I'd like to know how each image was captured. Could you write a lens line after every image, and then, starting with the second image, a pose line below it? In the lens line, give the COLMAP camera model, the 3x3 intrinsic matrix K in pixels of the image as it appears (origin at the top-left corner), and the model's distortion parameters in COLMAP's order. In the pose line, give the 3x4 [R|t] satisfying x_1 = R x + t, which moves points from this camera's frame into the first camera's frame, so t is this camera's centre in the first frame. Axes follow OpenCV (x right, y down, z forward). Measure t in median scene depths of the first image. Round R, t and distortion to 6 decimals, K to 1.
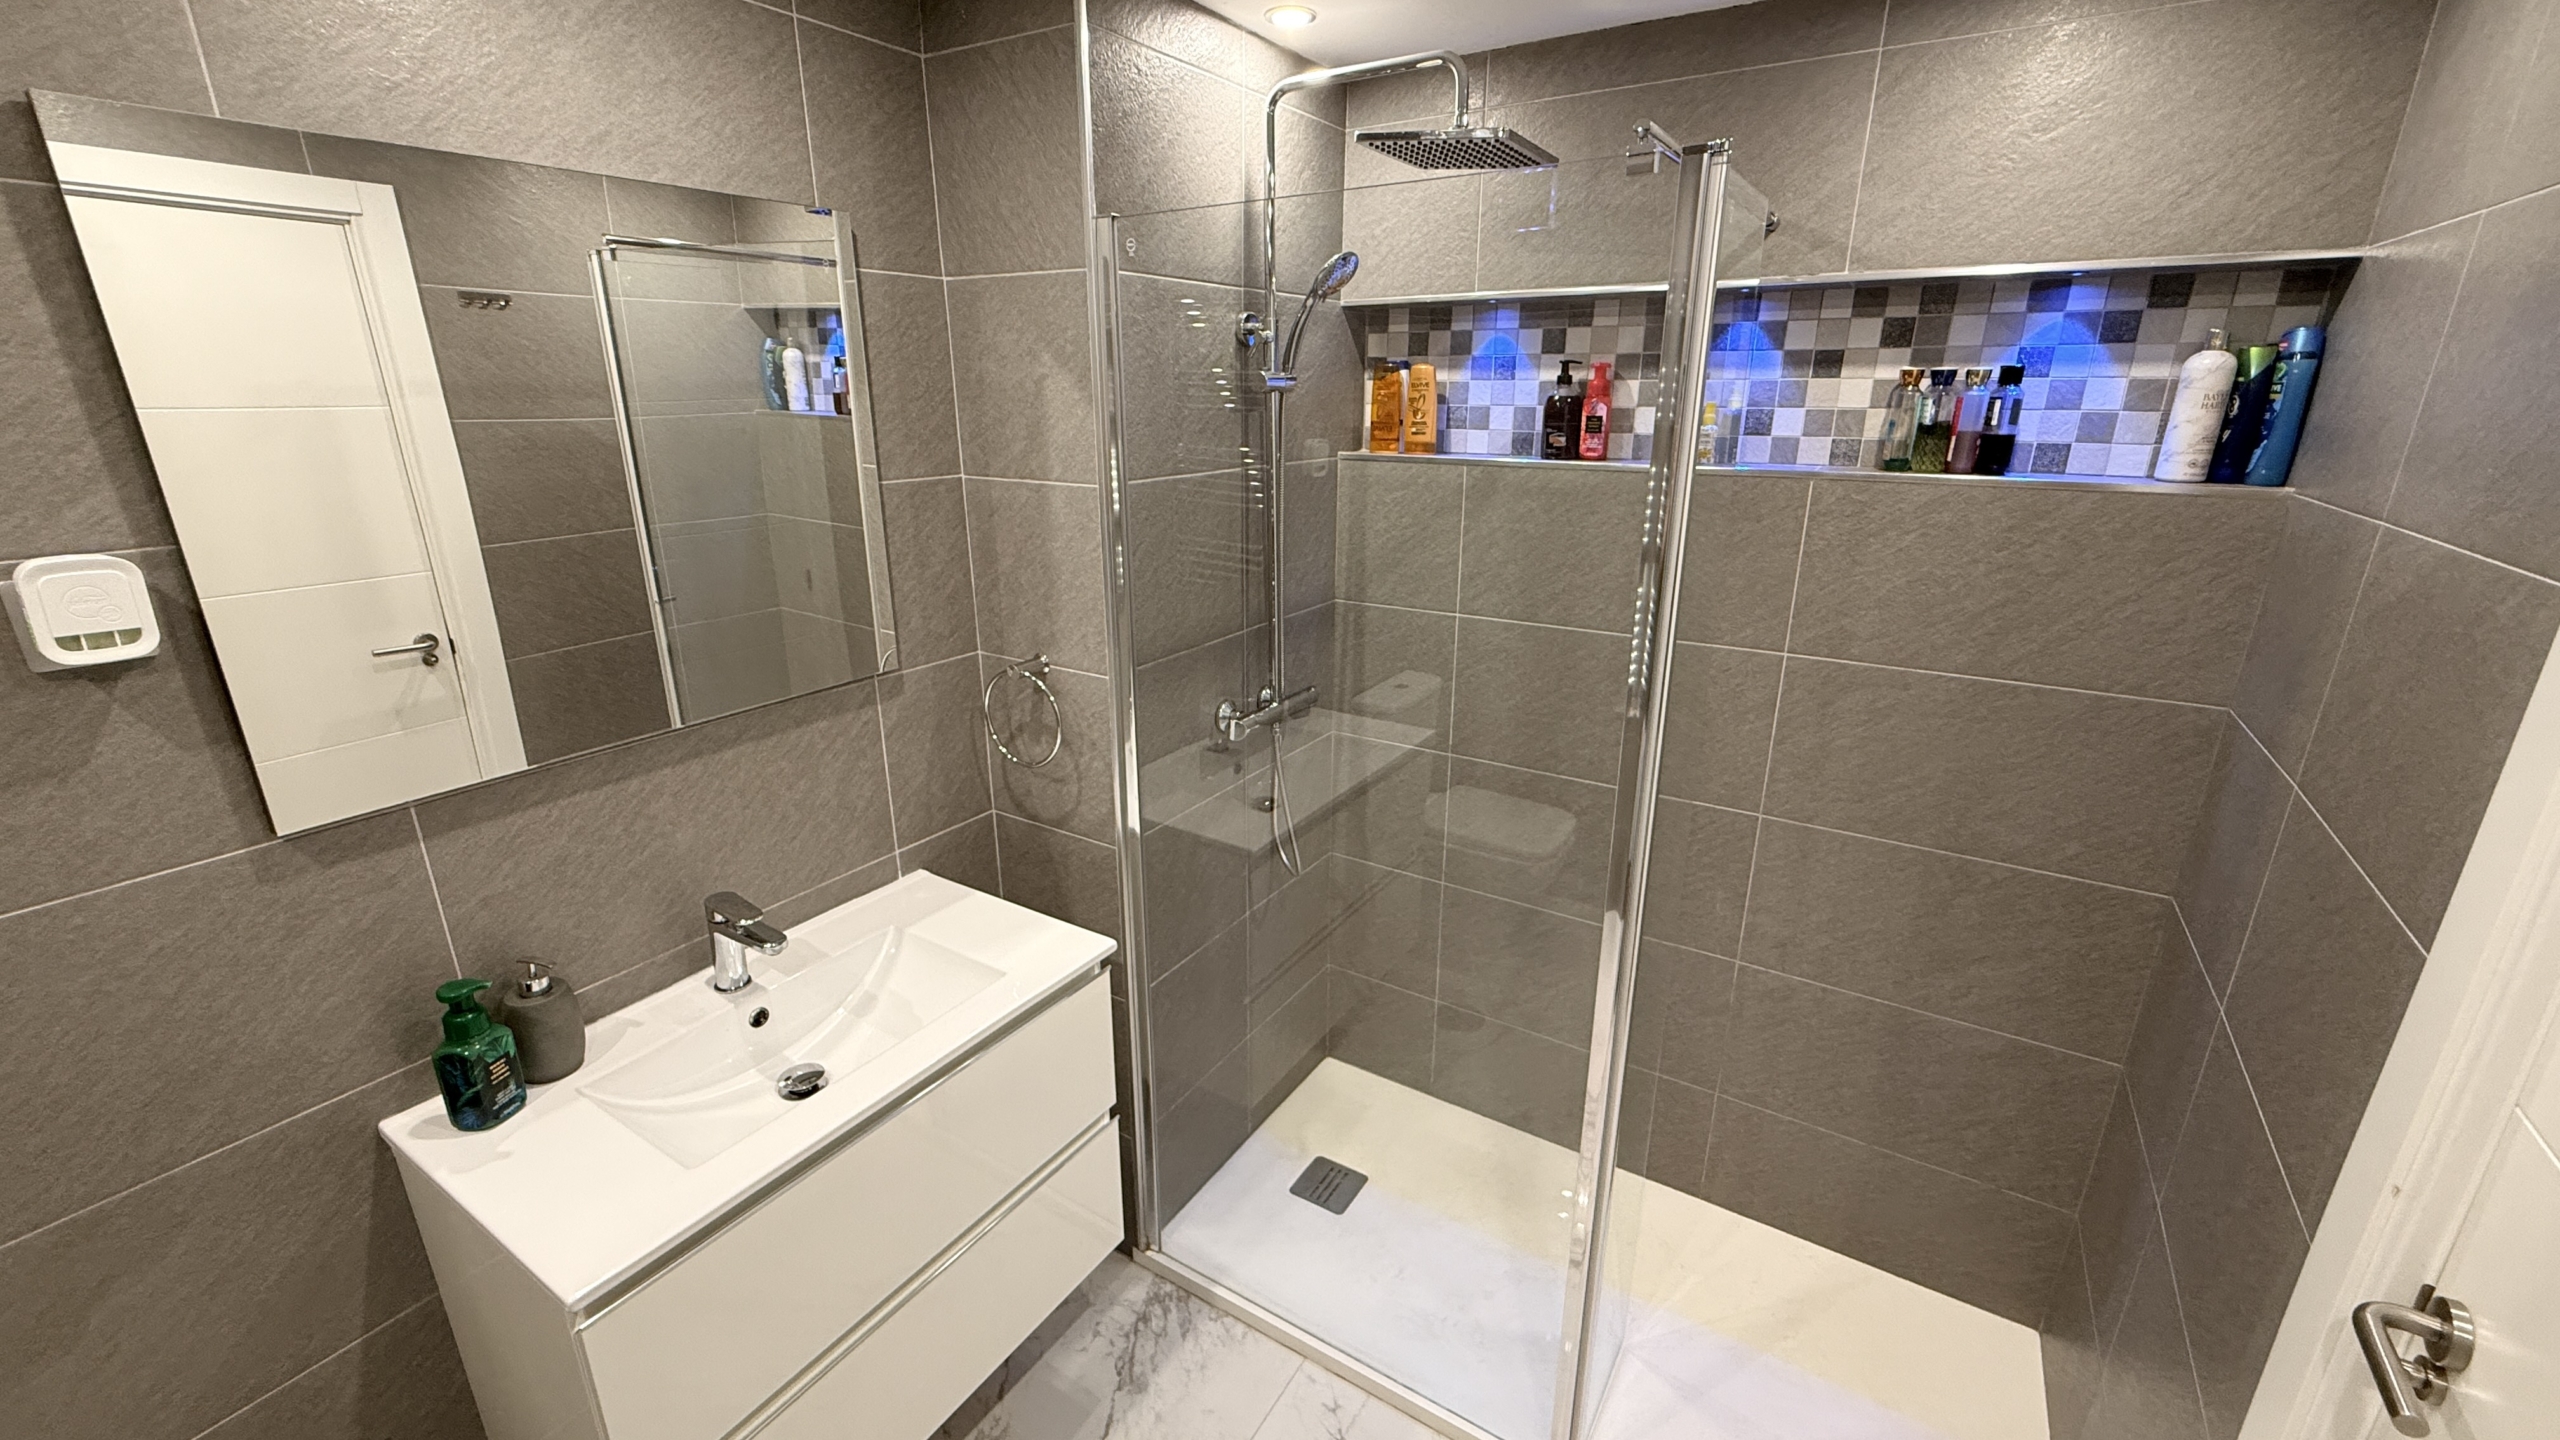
lens RADIAL K [[1025.6, 0, 1283.4], [0, 1025.6, 714.2], [0, 0, 1]] dist [-0.002188, 0.000108]
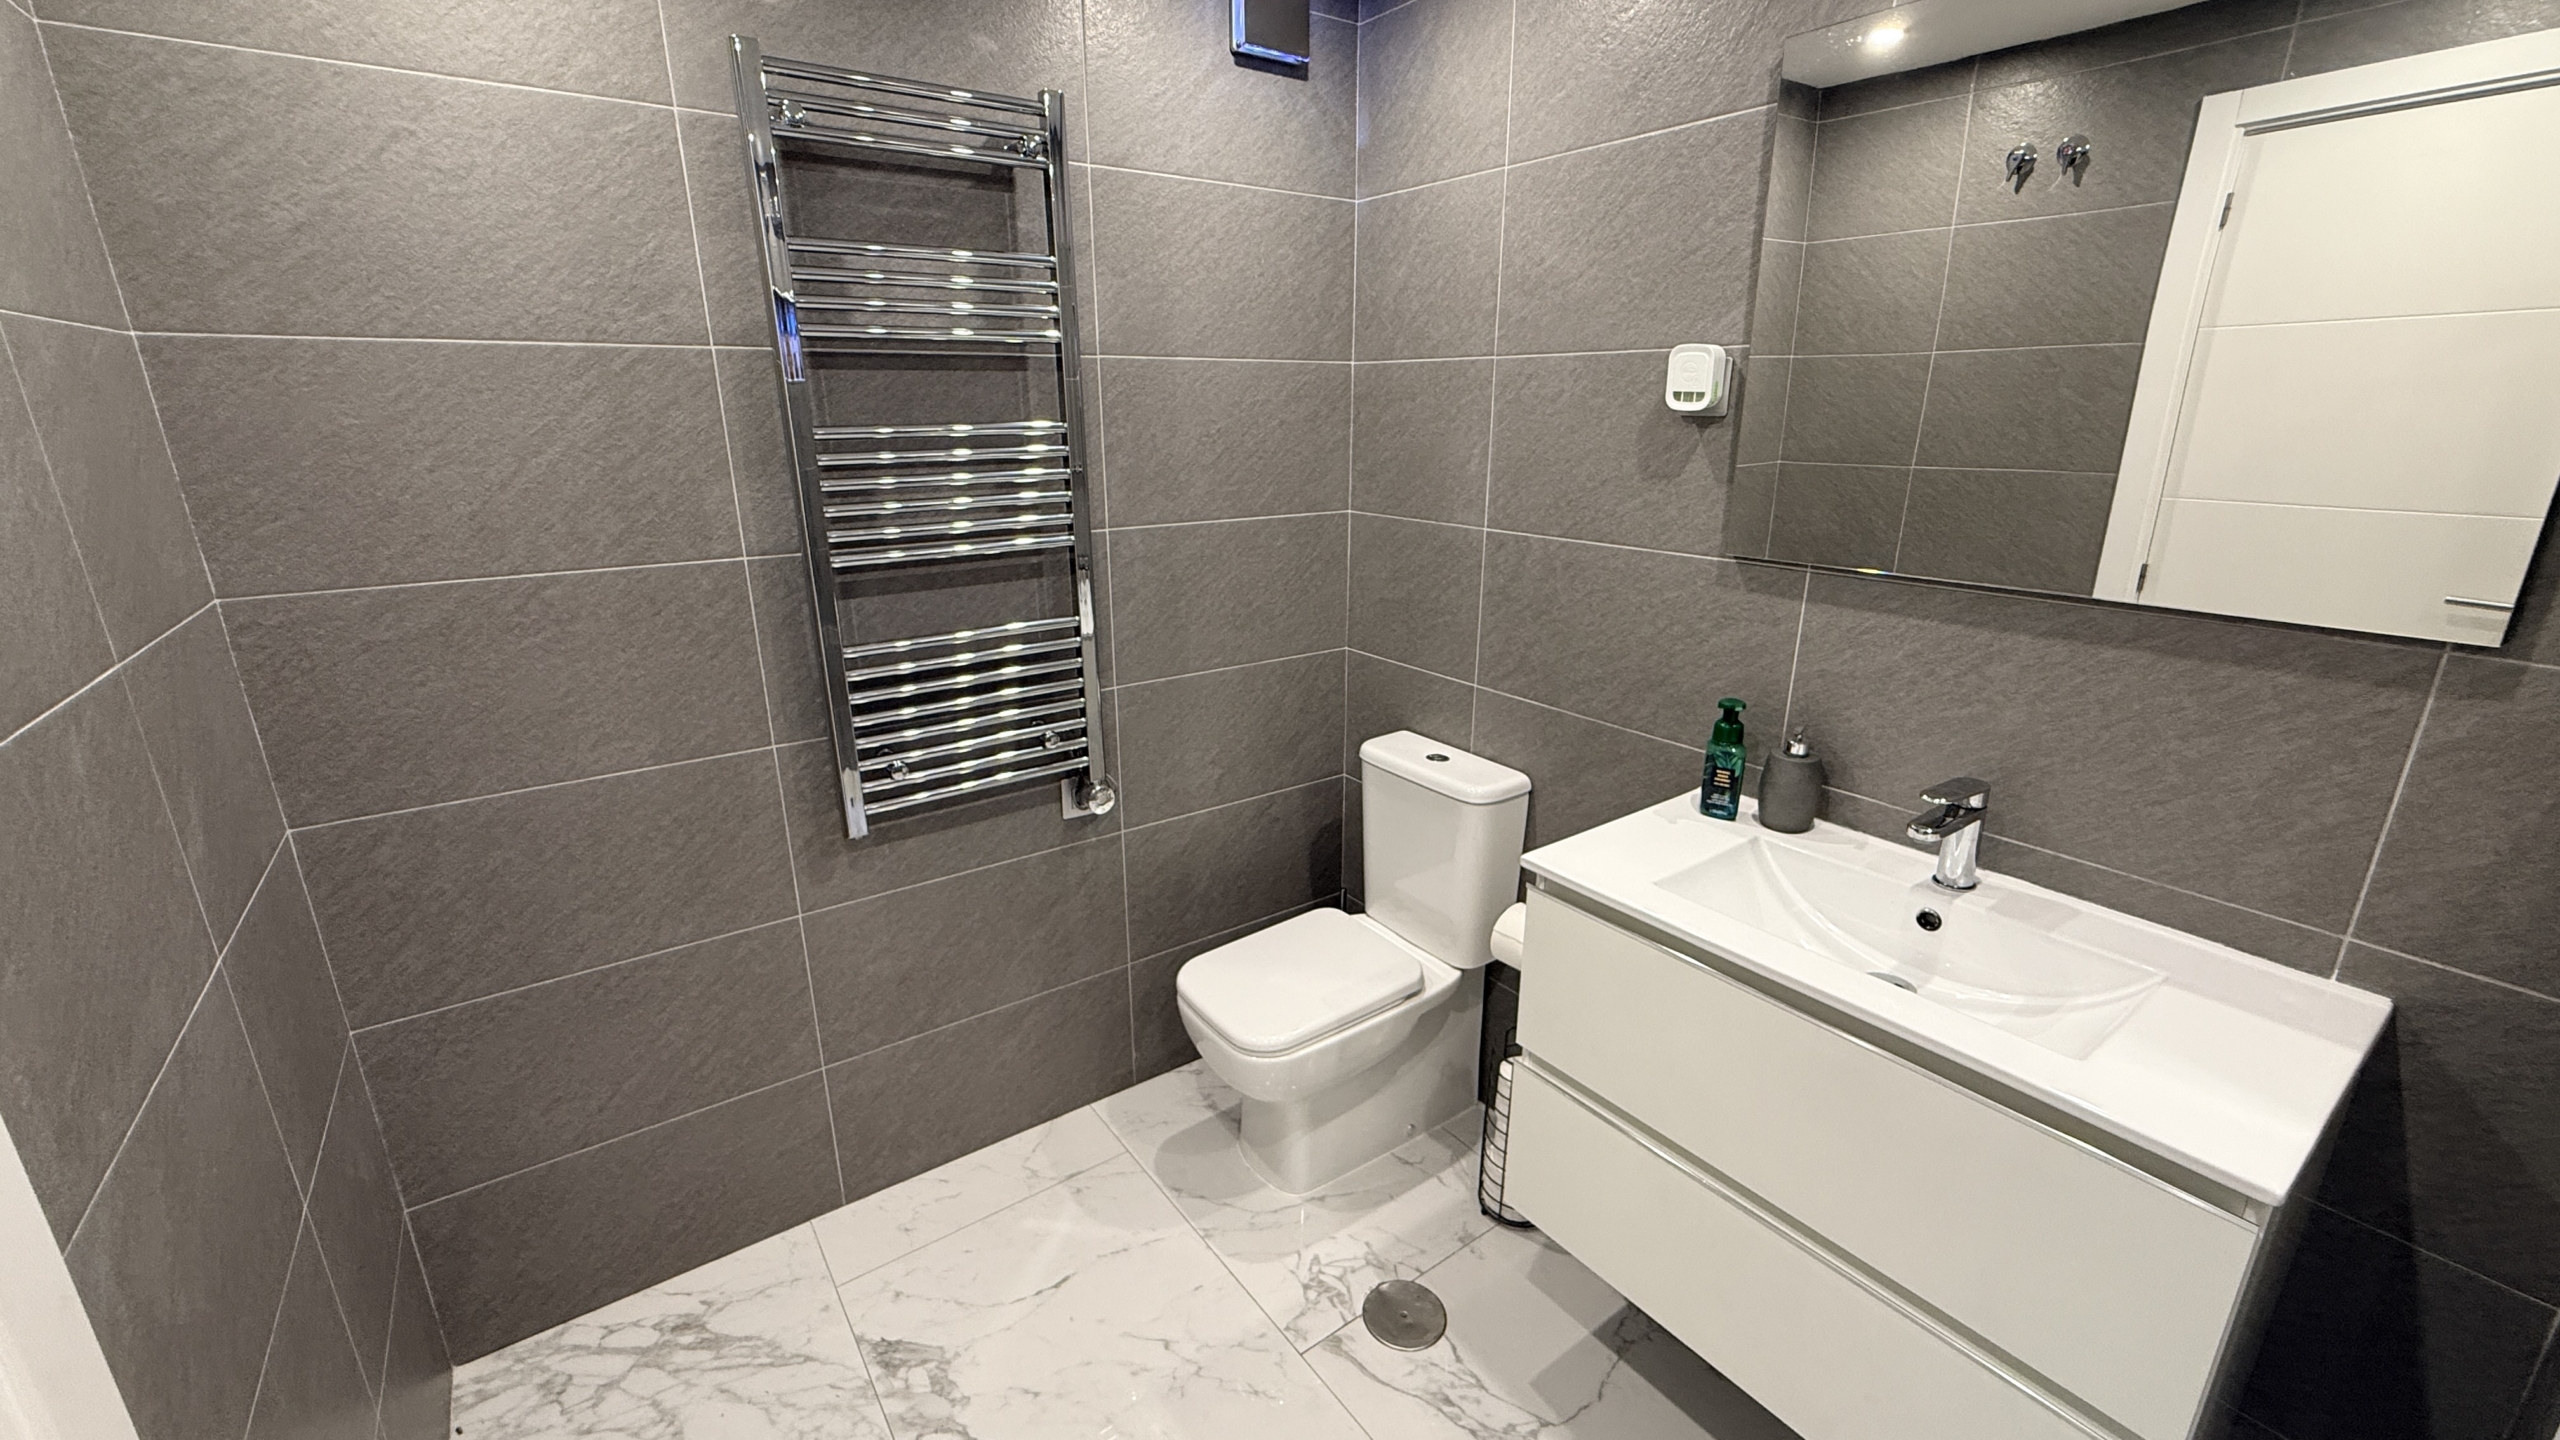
lens RADIAL K [[1025.6, 0, 1283.8], [0, 1025.6, 716.9], [0, 0, 1]] dist [-0.002188, 0.000108]
pose [[-0.363071, 0.277333, -0.889531, 0.501871], [-0.281302, 0.877505, 0.388400, -0.055586], [0.888284, 0.391244, -0.240582, 0.728805]]
